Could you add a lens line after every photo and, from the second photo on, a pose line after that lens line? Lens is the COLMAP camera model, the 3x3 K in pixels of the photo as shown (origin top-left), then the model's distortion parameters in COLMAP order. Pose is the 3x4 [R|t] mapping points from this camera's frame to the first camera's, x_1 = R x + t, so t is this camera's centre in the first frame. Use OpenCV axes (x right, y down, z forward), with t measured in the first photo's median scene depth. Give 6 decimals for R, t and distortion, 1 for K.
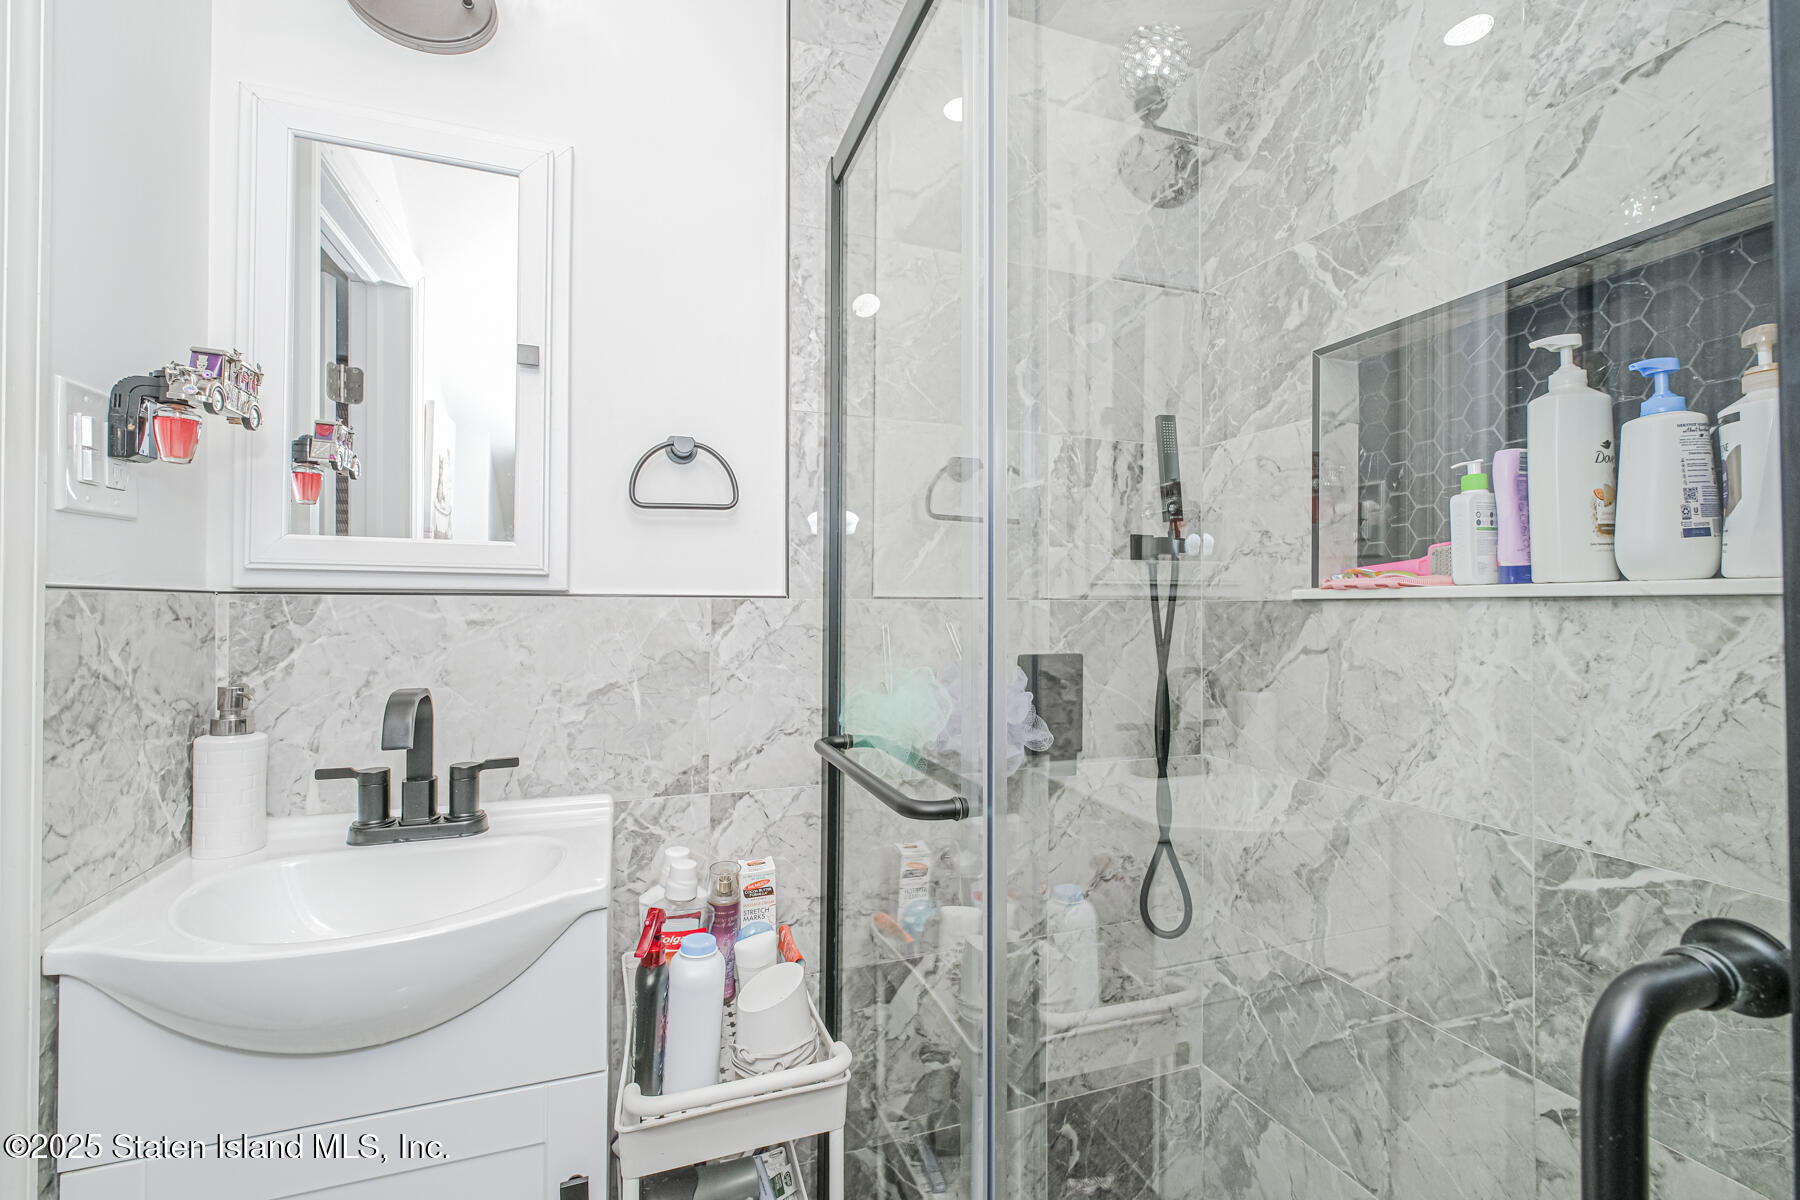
lens RADIAL K [[775.6, 0, 902.0], [0, 775.6, 599.3], [0, 0, 1]] dist [0.002049, -0.000290]
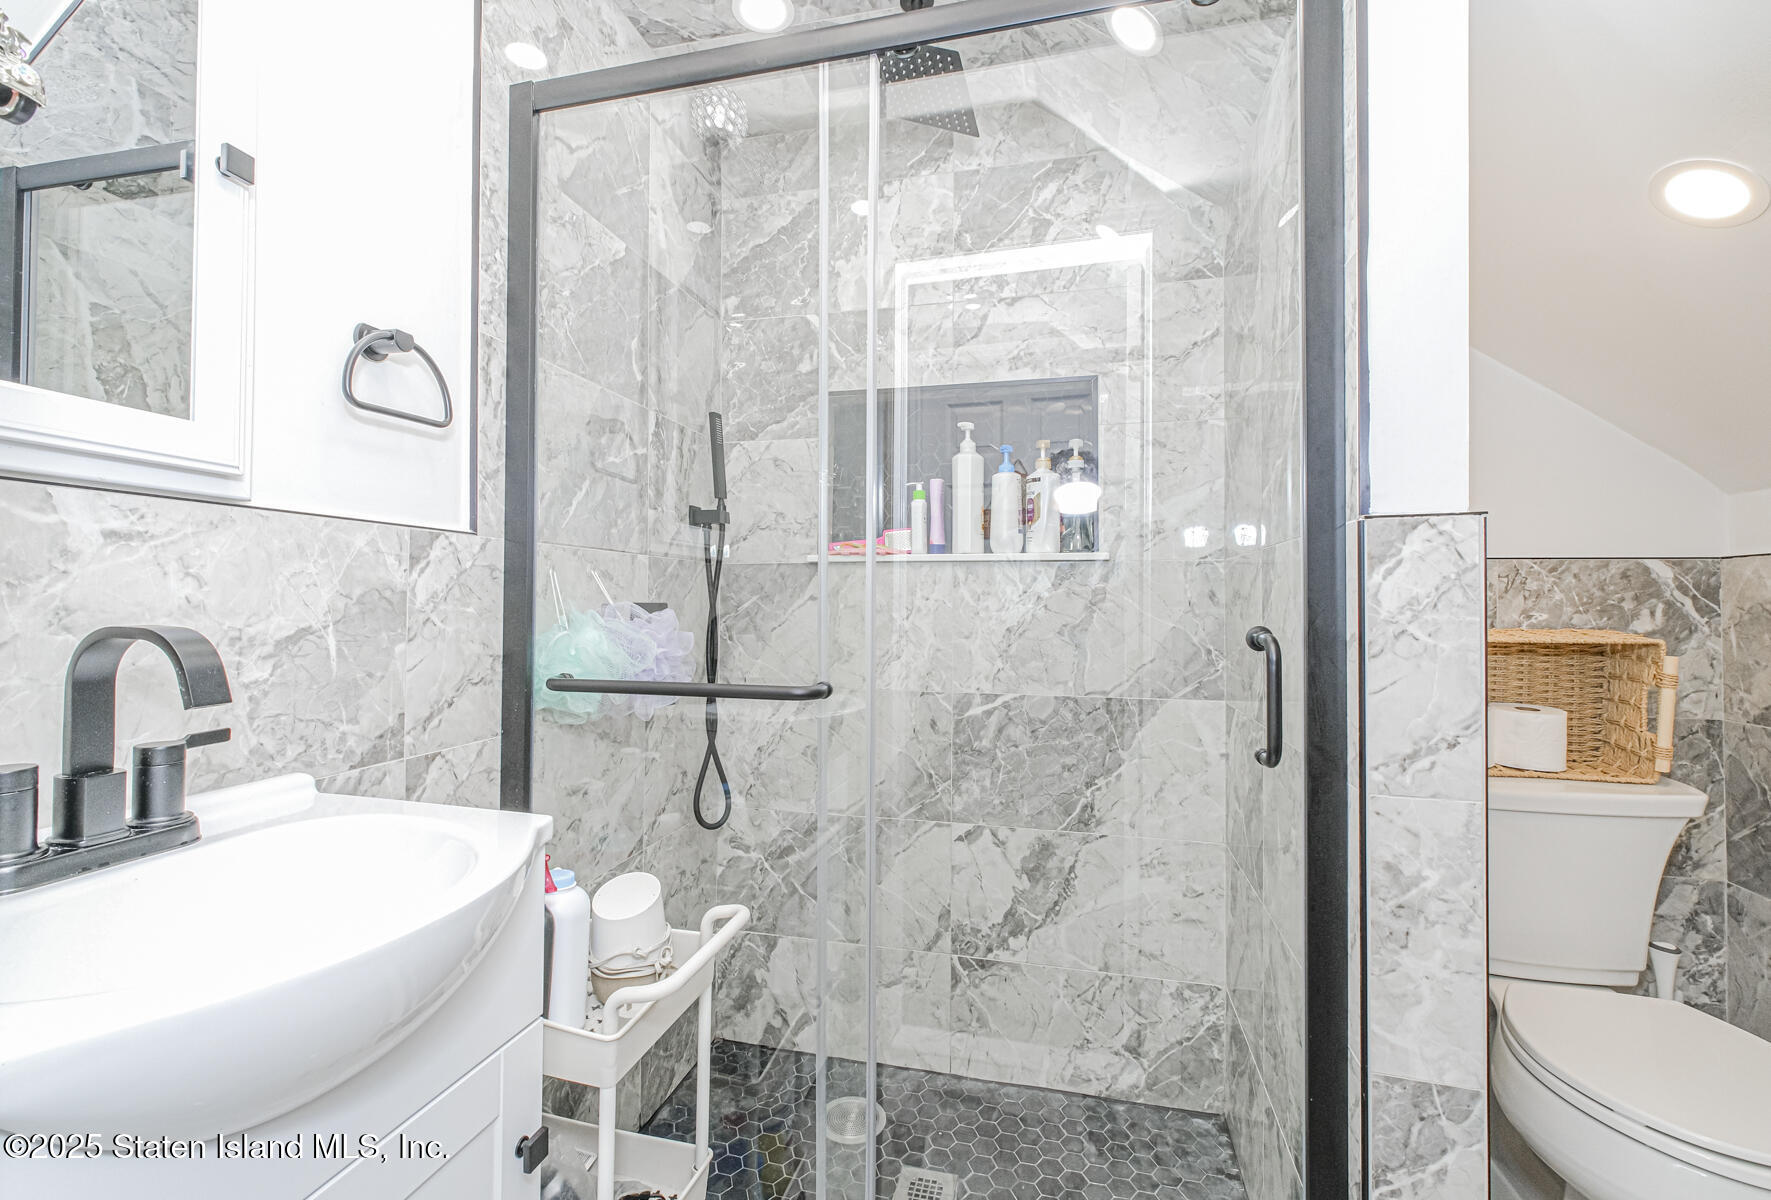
lens RADIAL K [[763.3, 0, 879.9], [0, 763.3, 597.4], [0, 0, 1]] dist [0.001742, -0.000472]
pose [[0.566463, 0.004602, 0.824075, -0.657774], [-0.012449, 0.999918, 0.002974, 0.067031], [-0.823993, -0.011944, 0.566474, 0.103203]]
